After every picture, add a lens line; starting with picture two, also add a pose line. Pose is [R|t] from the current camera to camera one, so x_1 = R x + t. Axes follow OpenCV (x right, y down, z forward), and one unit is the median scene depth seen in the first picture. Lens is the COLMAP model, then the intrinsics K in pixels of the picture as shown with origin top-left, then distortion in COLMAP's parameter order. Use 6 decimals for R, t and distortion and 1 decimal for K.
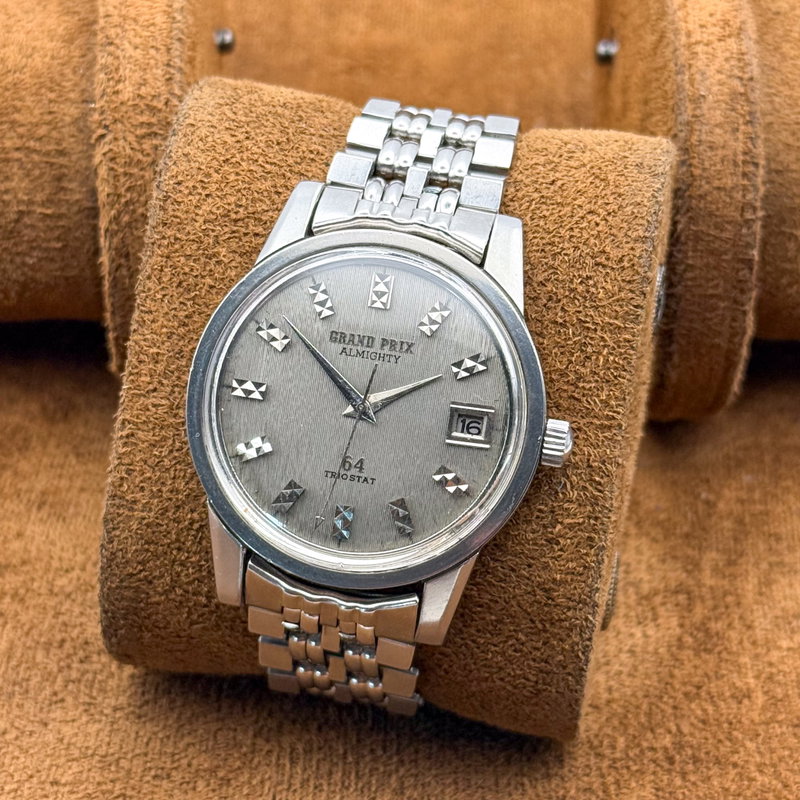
lens RADIAL K [[2213.9, 0, 418.1], [0, 2213.9, 399.9], [0, 0, 1]] dist [0.018628, 0.969105]
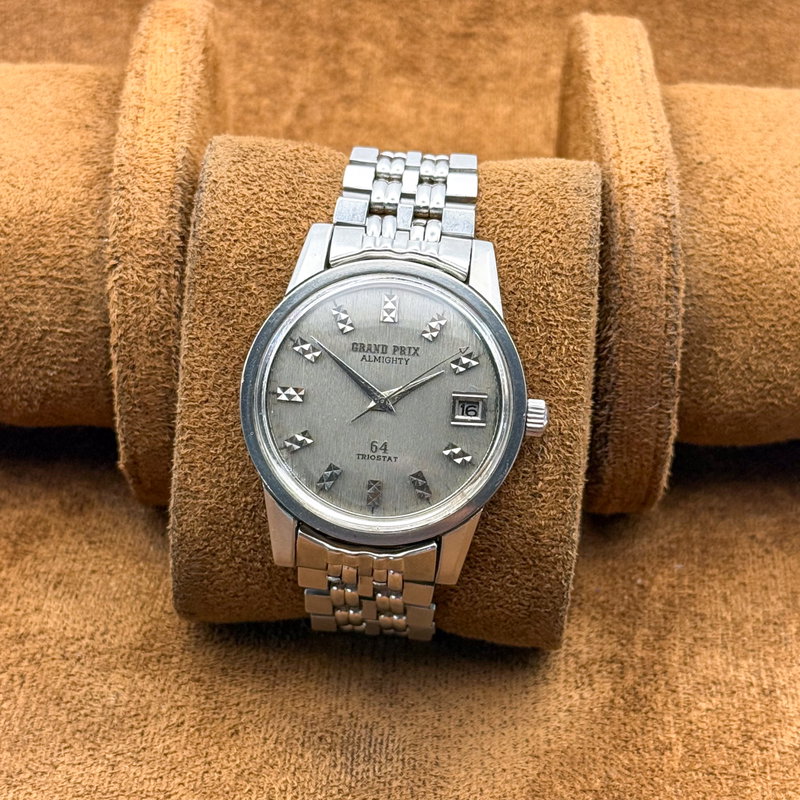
lens RADIAL K [[2213.9, 0, 418.1], [0, 2213.9, 399.9], [0, 0, 1]] dist [0.018628, 0.969105]
pose [[0.992690, -0.083808, 0.086844, -0.109435], [0.079580, 0.995520, 0.051068, -0.059180], [-0.090734, -0.043783, 0.994912, -0.245047]]
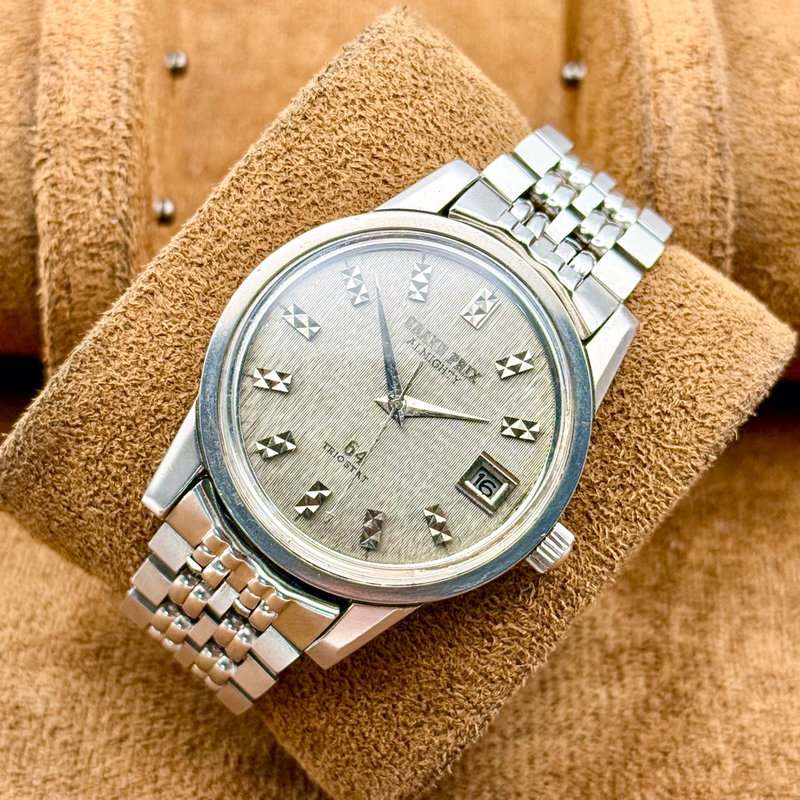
lens RADIAL K [[2213.9, 0, 418.1], [0, 2213.9, 399.9], [0, 0, 1]] dist [0.018628, 0.969105]
pose [[0.841905, 0.530010, 0.101418, -0.106757], [-0.526980, 0.847973, -0.056868, 0.047118], [-0.116141, -0.005568, 0.993217, 0.085664]]
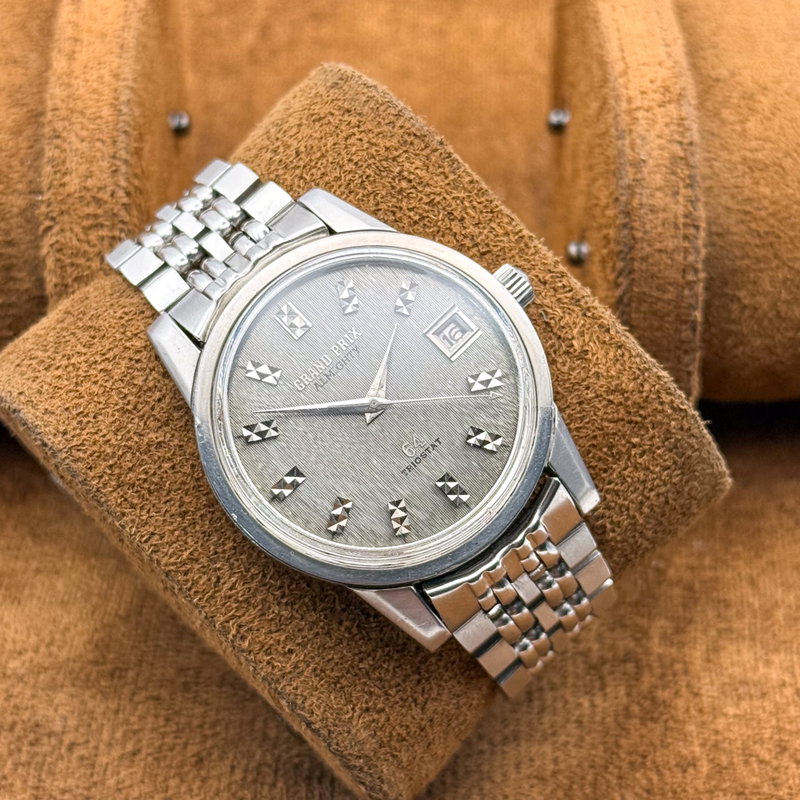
lens RADIAL K [[2213.9, 0, 418.1], [0, 2213.9, 399.9], [0, 0, 1]] dist [0.018628, 0.969105]
pose [[0.593143, -0.757946, 0.271477, -0.272936], [0.788618, 0.614850, -0.006409, 0.022740], [-0.162060, 0.217893, 0.962424, 0.028718]]
